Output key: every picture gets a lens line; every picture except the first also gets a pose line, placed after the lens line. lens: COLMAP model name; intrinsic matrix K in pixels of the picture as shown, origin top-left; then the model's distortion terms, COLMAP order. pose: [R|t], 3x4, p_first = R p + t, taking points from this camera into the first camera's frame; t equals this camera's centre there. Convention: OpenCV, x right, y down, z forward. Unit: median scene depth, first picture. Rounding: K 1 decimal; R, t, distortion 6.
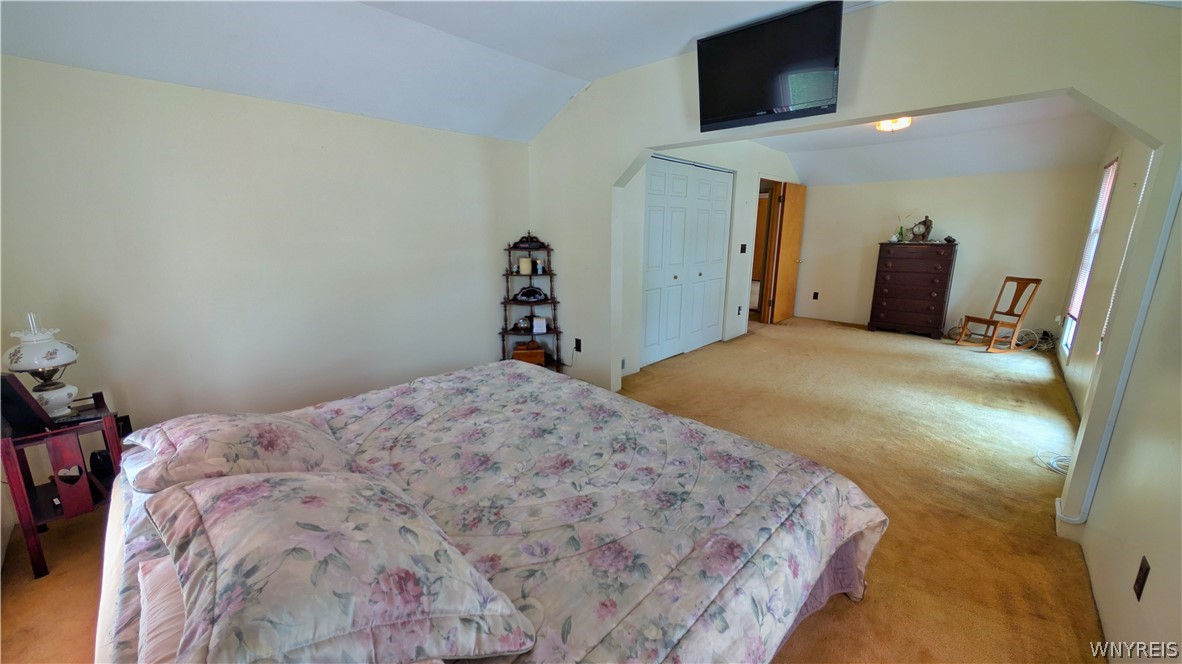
lens RADIAL K [[447.5, 0, 588.9], [0, 447.5, 332.6], [0, 0, 1]] dist [0.001831, 0.000410]
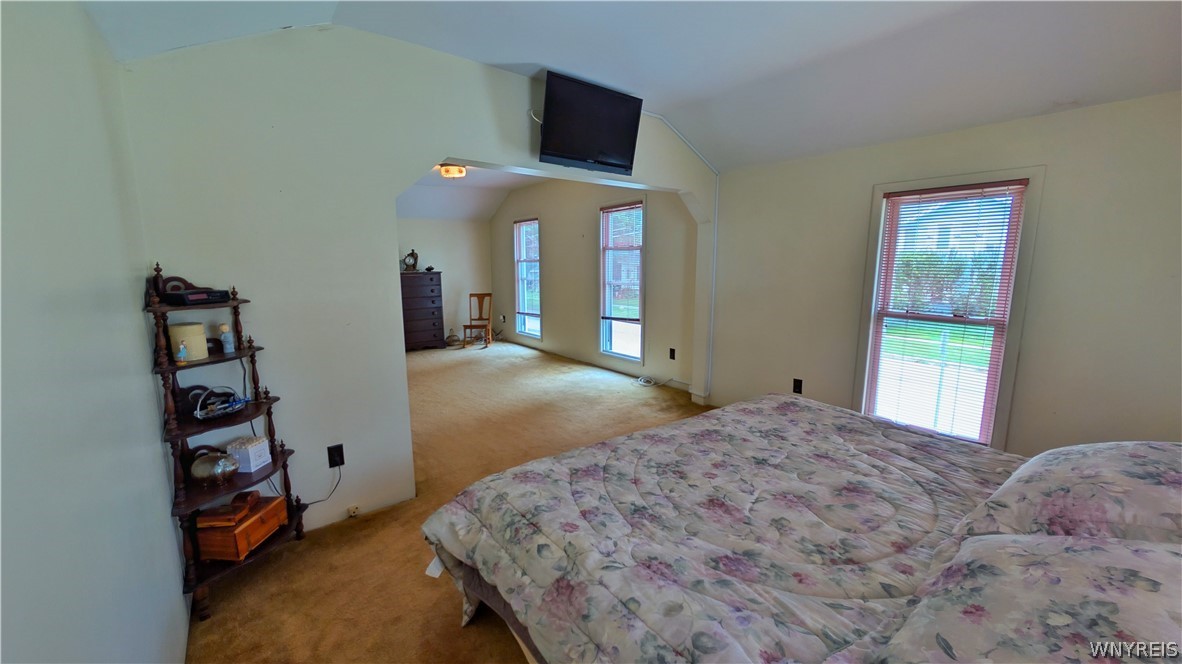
lens RADIAL K [[447.5, 0, 587.2], [0, 447.5, 333.8], [0, 0, 1]] dist [0.001831, 0.000410]
pose [[0.166111, -0.161725, 0.972755, -0.395343], [0.226892, 0.966261, 0.121900, -0.094849], [-0.959649, 0.200462, 0.197201, 0.414035]]
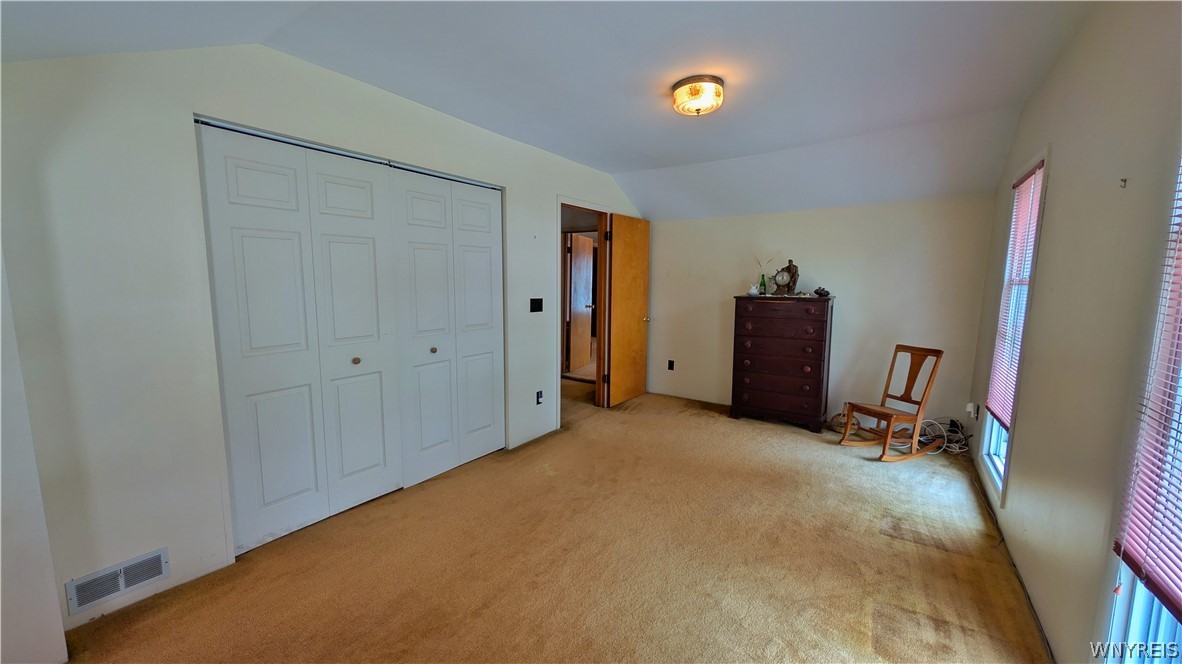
lens RADIAL K [[447.5, 0, 586.4], [0, 447.5, 334.3], [0, 0, 1]] dist [0.001831, 0.000410]
pose [[0.990818, -0.012099, 0.134659, 0.367396], [0.025493, 0.994841, -0.098191, -0.087517], [-0.132776, 0.100722, 0.986015, 0.383745]]
